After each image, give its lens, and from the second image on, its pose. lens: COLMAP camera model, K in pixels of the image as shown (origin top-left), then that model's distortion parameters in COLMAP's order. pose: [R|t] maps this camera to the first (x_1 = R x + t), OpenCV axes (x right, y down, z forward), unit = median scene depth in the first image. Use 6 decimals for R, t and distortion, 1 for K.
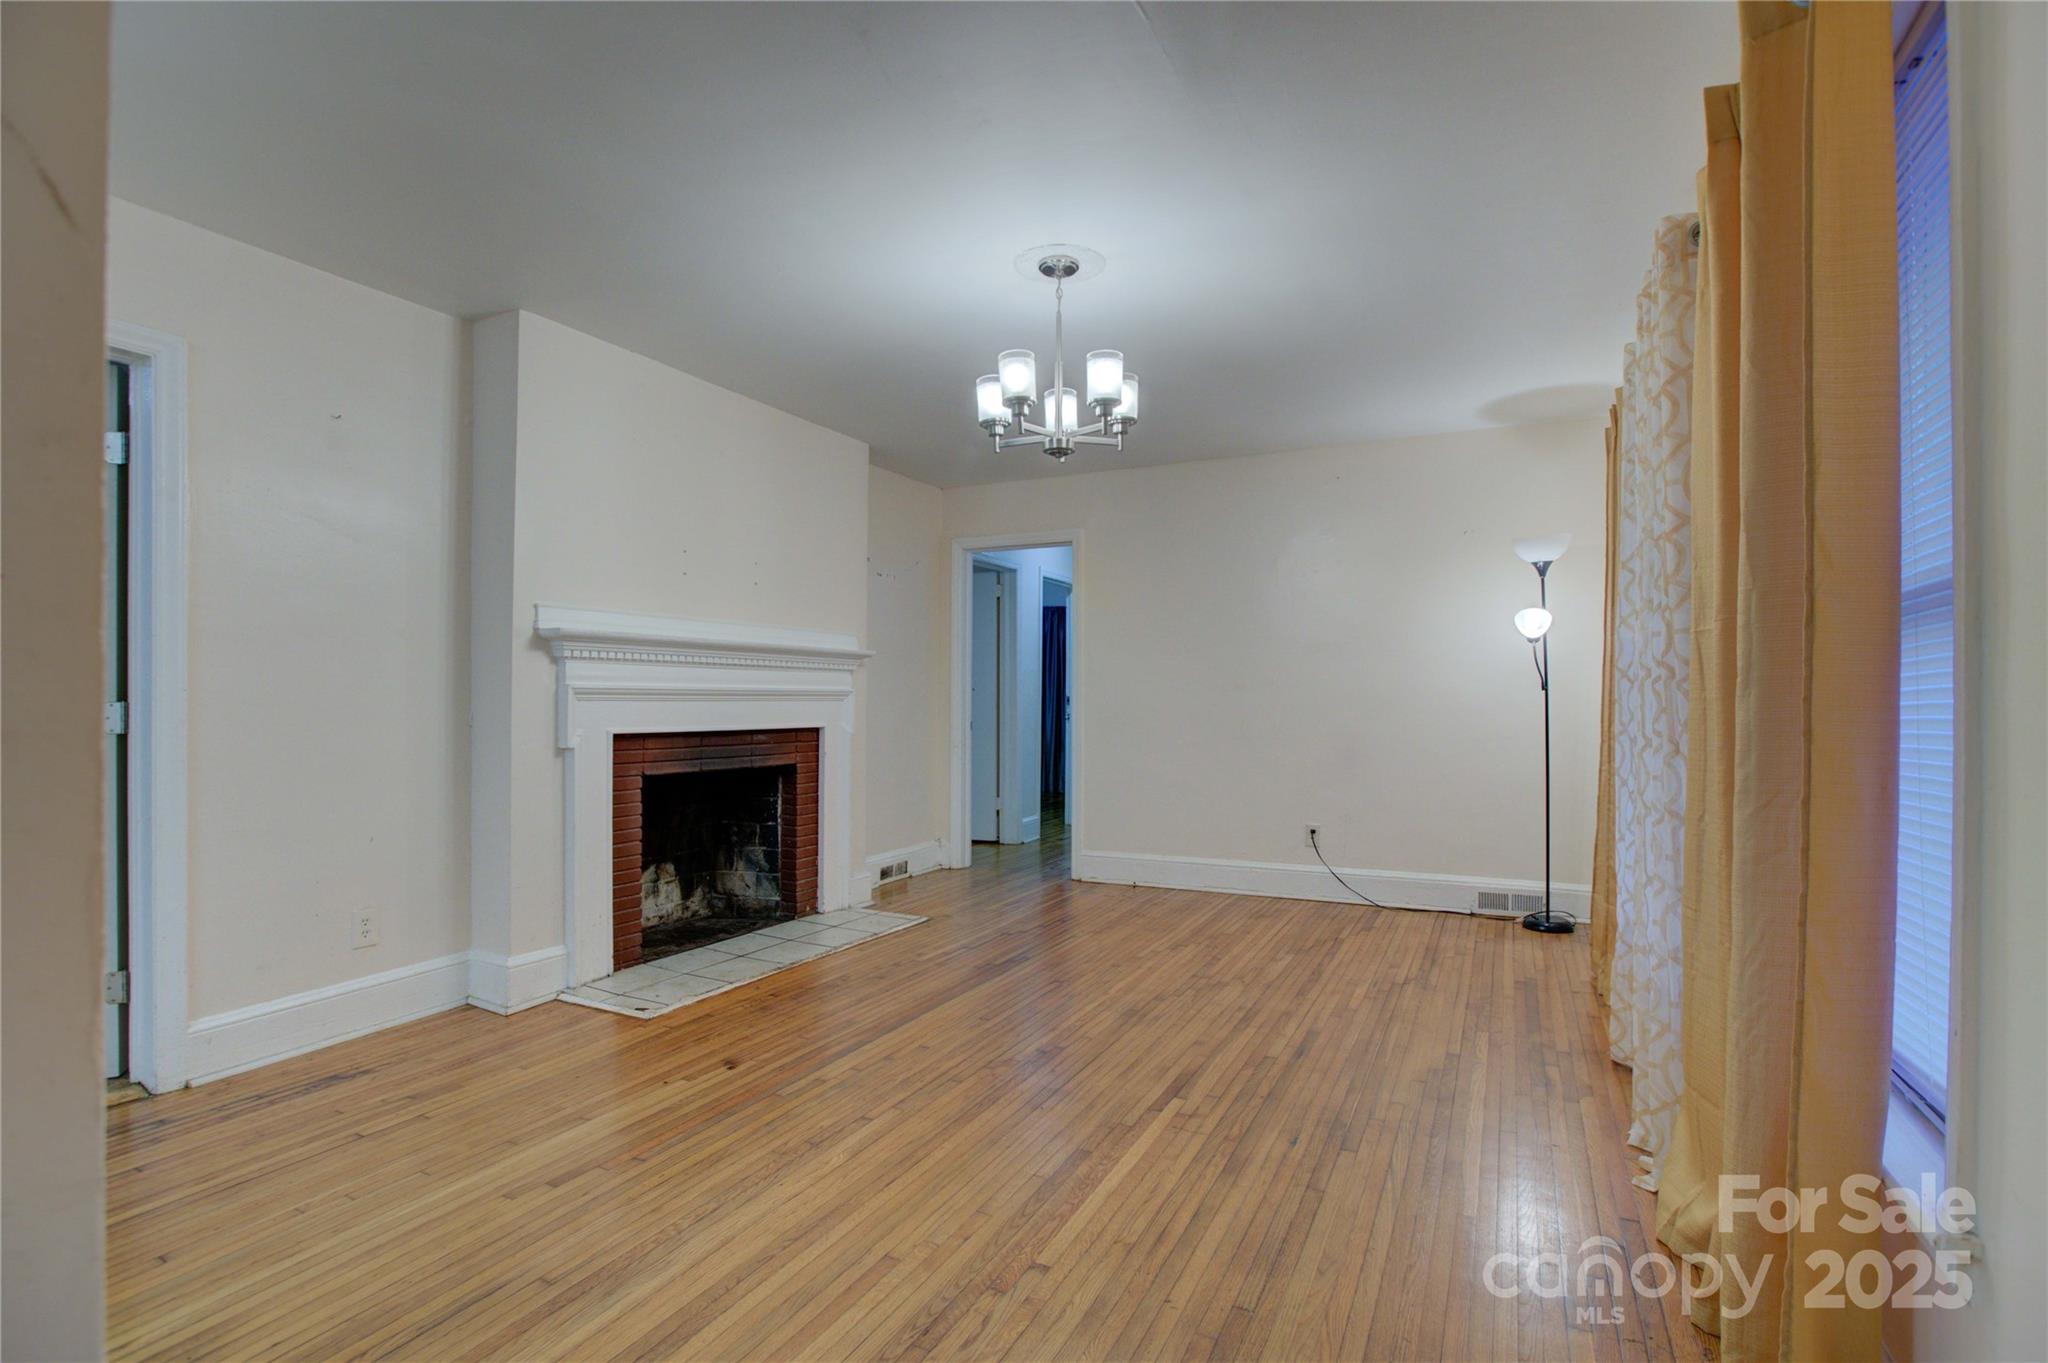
lens RADIAL K [[974.4, 0, 1024.0], [0, 974.4, 681.5], [0, 0, 1]] dist [-0.040952, 0.006707]
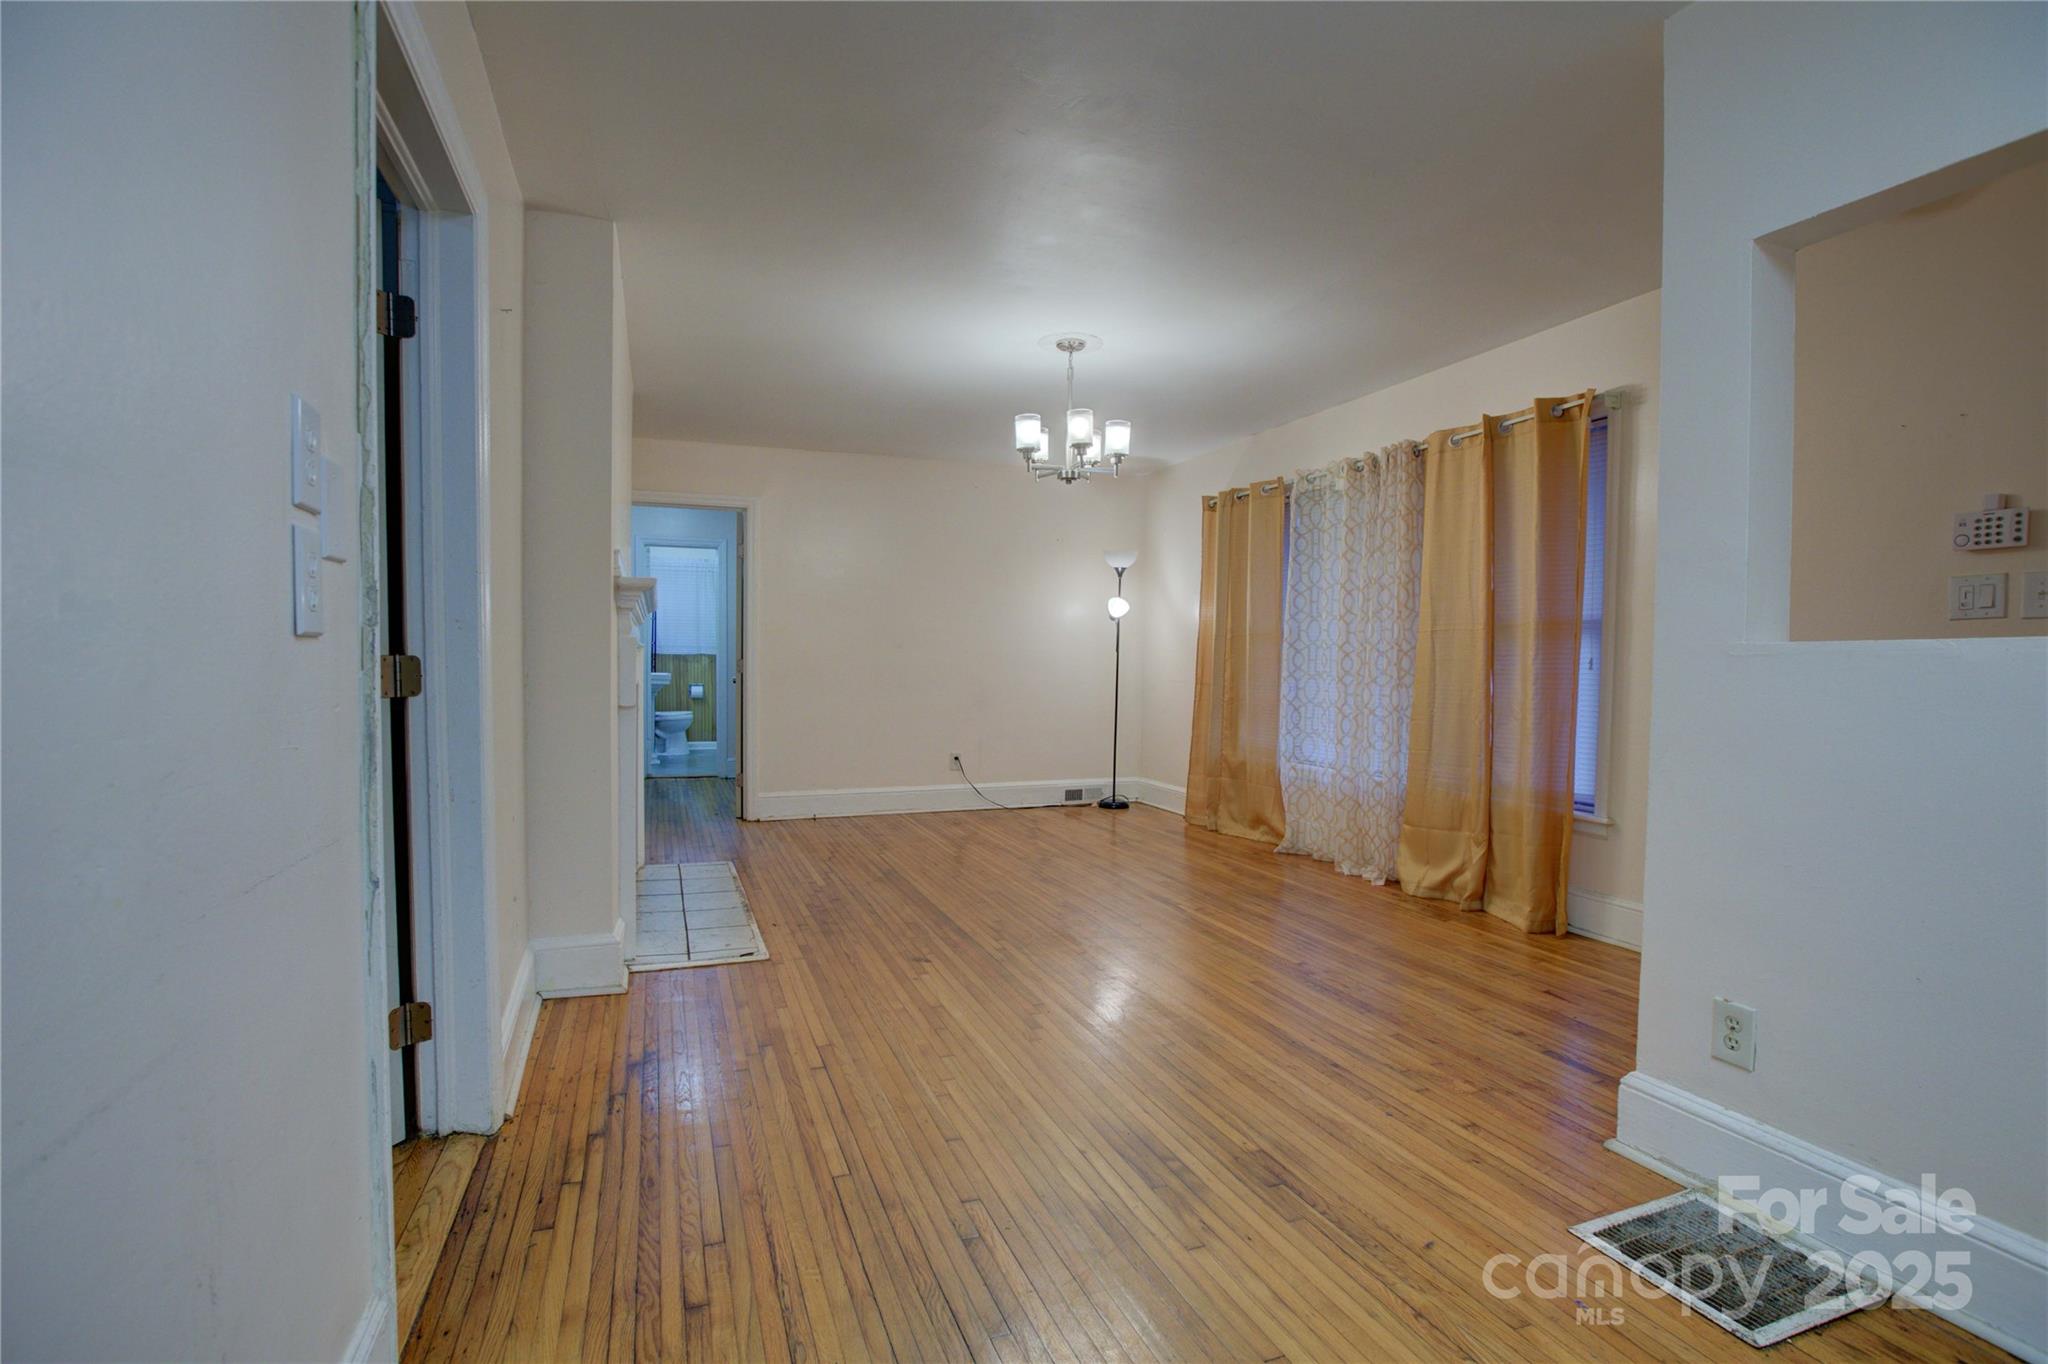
lens RADIAL K [[974.4, 0, 1024.0], [0, 974.4, 682.0], [0, 0, 1]] dist [-0.040952, 0.006707]
pose [[0.676640, -0.016444, 0.736130, -1.041288], [-0.016951, 0.999138, 0.037901, 0.001328], [-0.736118, -0.038123, 0.675778, 0.091578]]
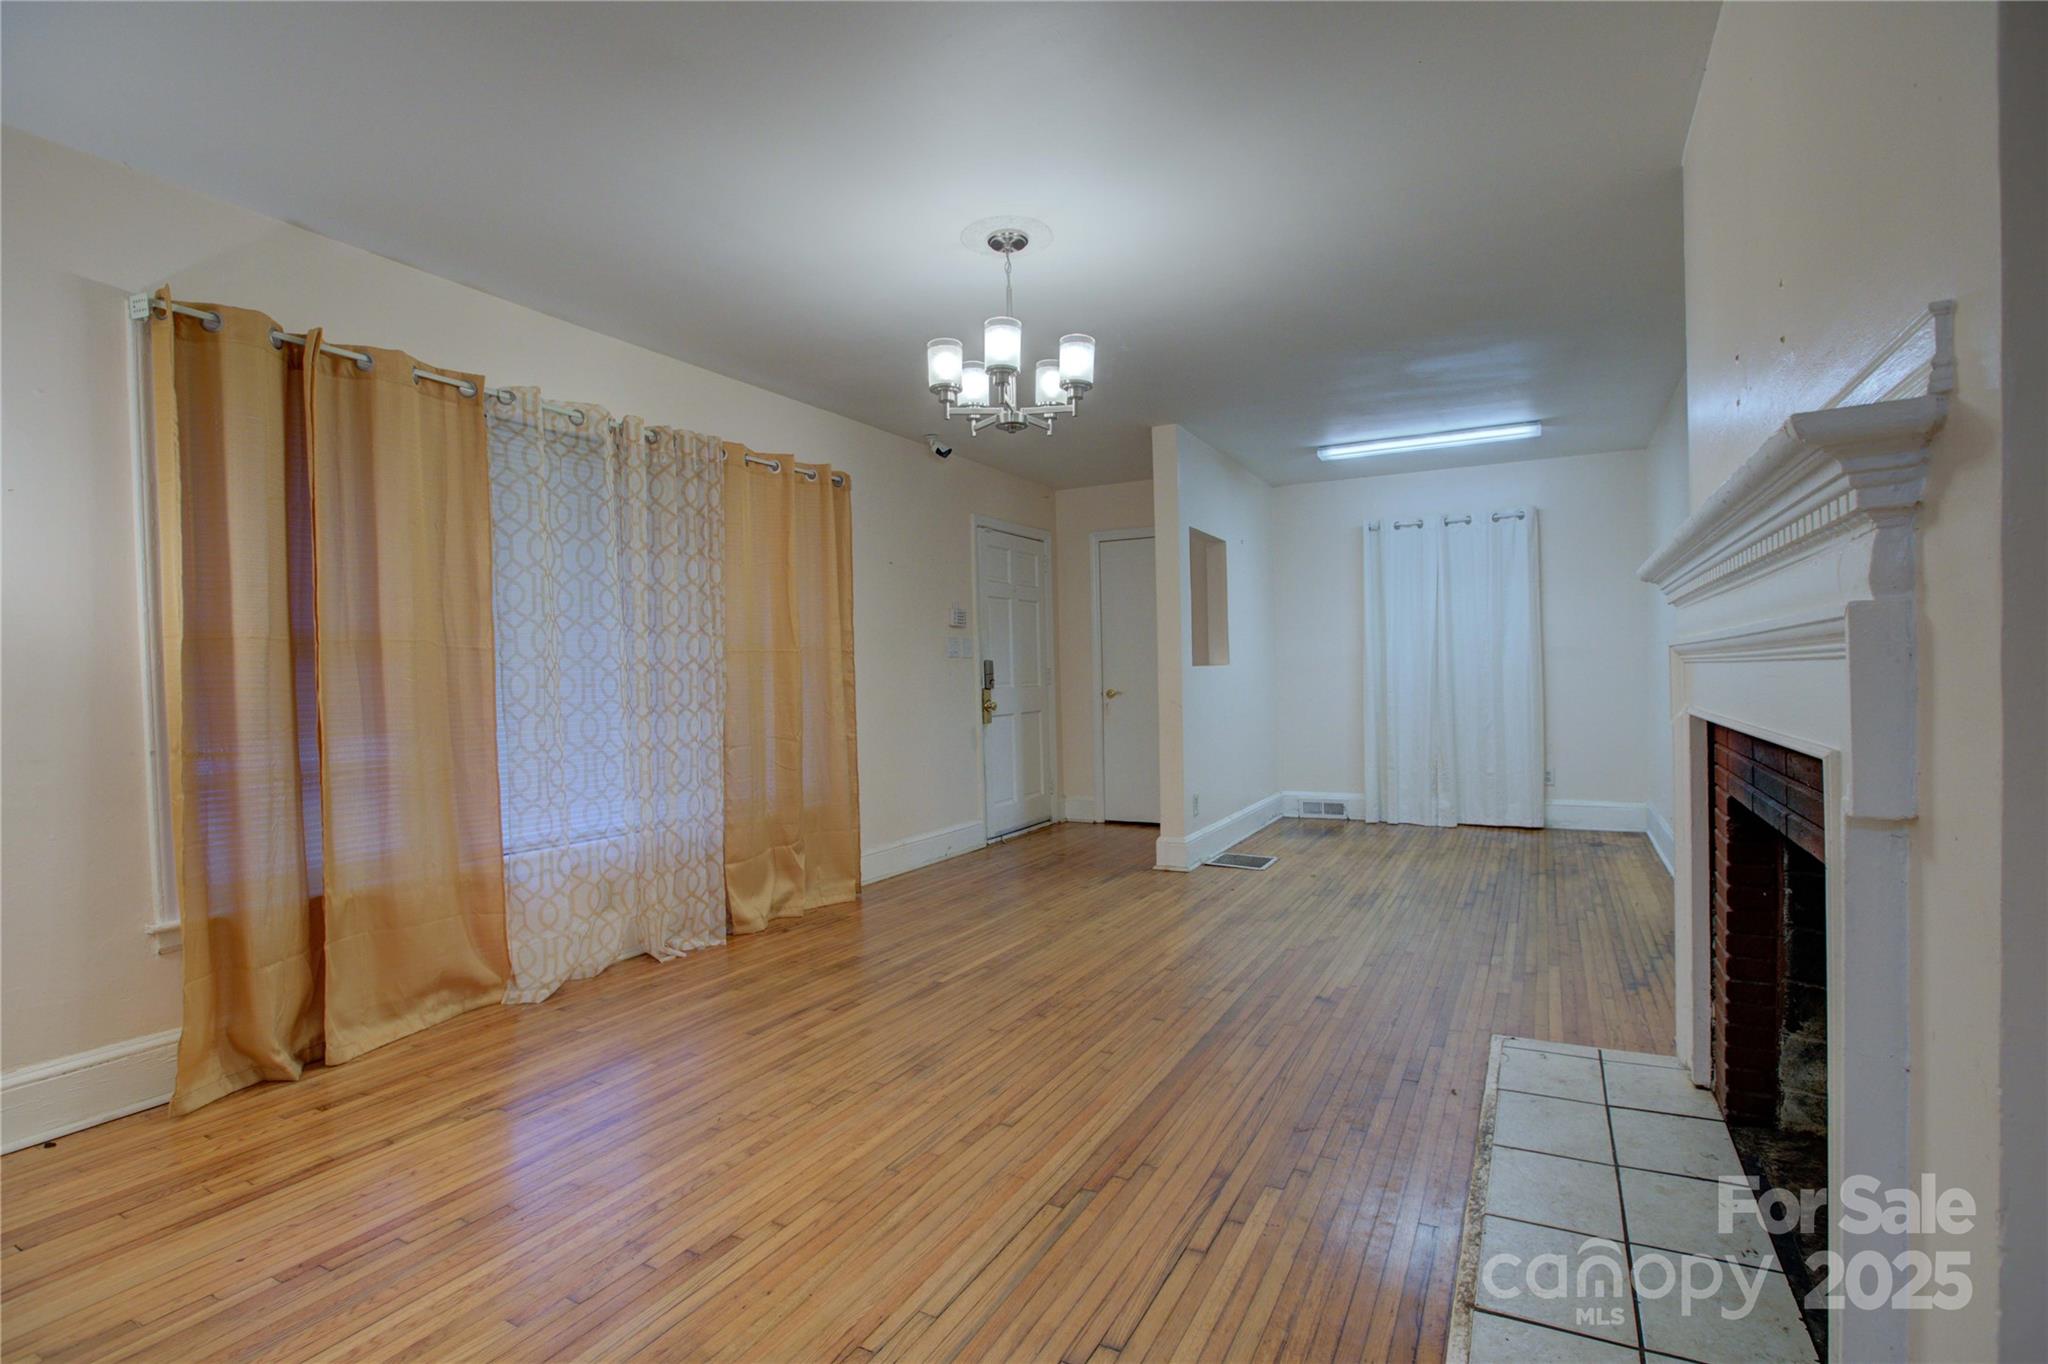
lens RADIAL K [[974.4, 0, 1024.0], [0, 974.4, 682.0], [0, 0, 1]] dist [-0.040952, 0.006707]
pose [[-0.999444, 0.018376, 0.027807, 0.001019], [0.017939, 0.999713, -0.015862, 0.042448], [-0.028091, -0.015355, -0.999487, 1.997662]]
